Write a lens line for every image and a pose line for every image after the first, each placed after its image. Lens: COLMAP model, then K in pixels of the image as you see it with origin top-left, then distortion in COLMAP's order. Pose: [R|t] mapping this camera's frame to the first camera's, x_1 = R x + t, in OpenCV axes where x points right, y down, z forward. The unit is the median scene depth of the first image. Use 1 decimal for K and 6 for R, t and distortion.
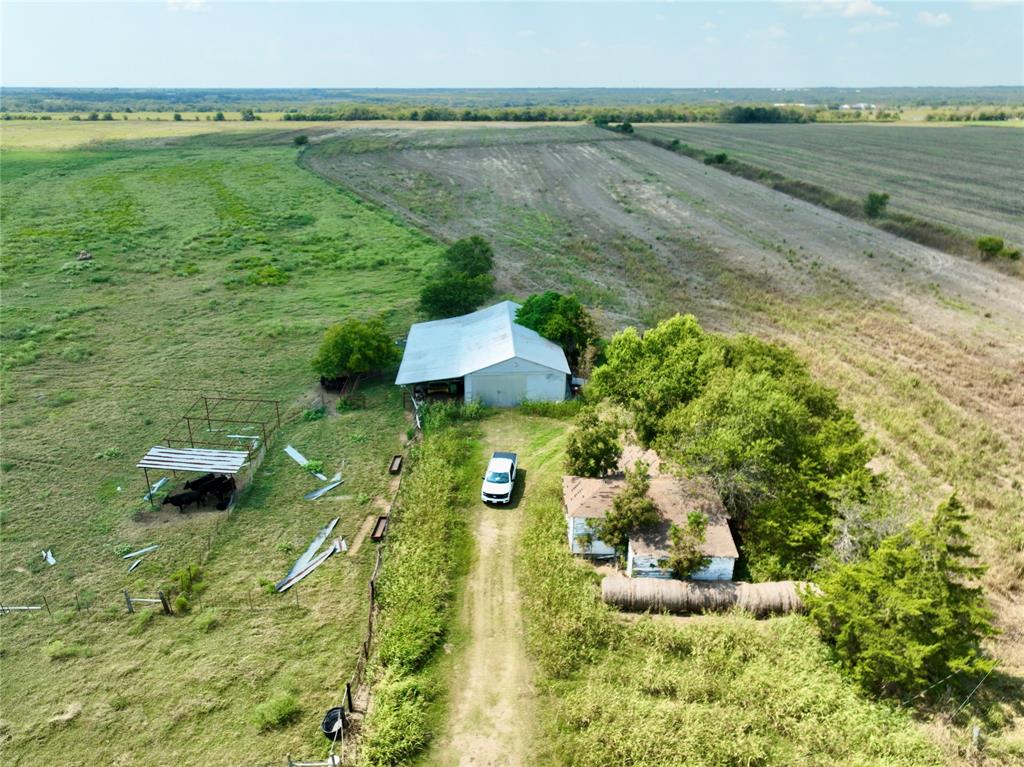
lens RADIAL K [[723.8, 0, 512.0], [0, 723.8, 383.5], [0, 0, 1]] dist [0.006406, 0.004692]
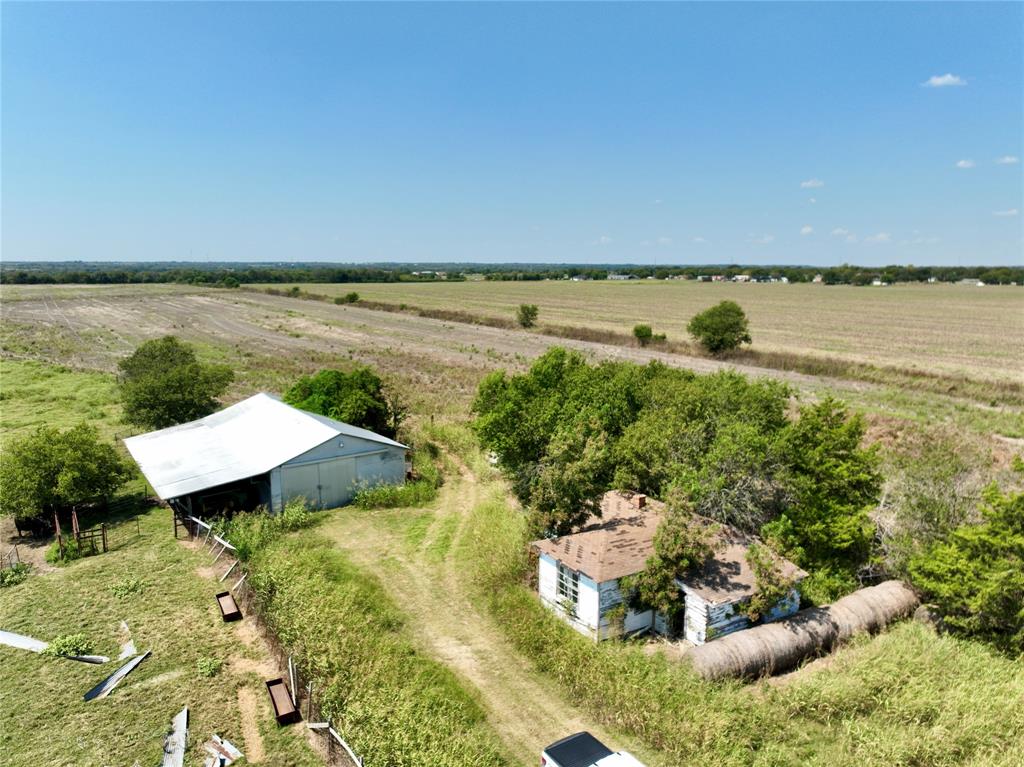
lens RADIAL K [[723.8, 0, 512.0], [0, 723.8, 383.5], [0, 0, 1]] dist [0.006406, 0.004692]
pose [[0.852589, -0.084560, 0.515696, -0.216040], [0.196165, 0.966444, -0.165845, 0.067497], [-0.484367, 0.242559, 0.840567, 0.282813]]
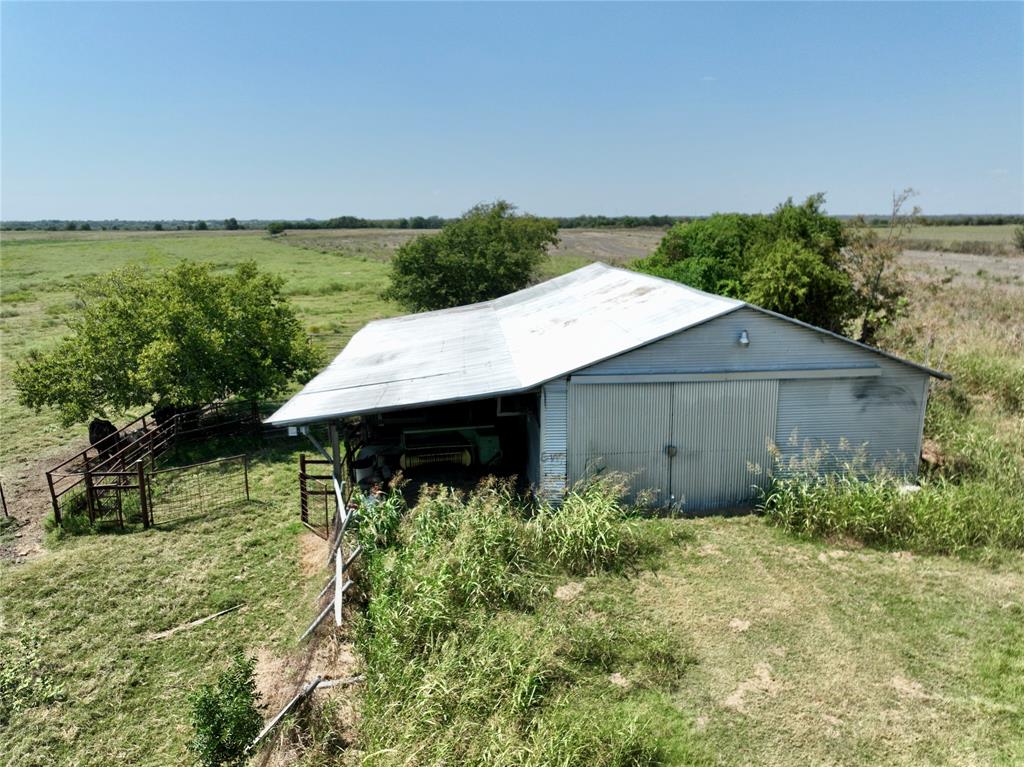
lens RADIAL K [[723.8, 0, 512.0], [0, 723.8, 383.5], [0, 0, 1]] dist [0.006406, 0.004692]
pose [[0.999840, -0.010105, 0.014773, -0.078878], [0.012402, 0.986264, -0.164711, 0.029054], [-0.012906, 0.164868, 0.986231, 0.740418]]
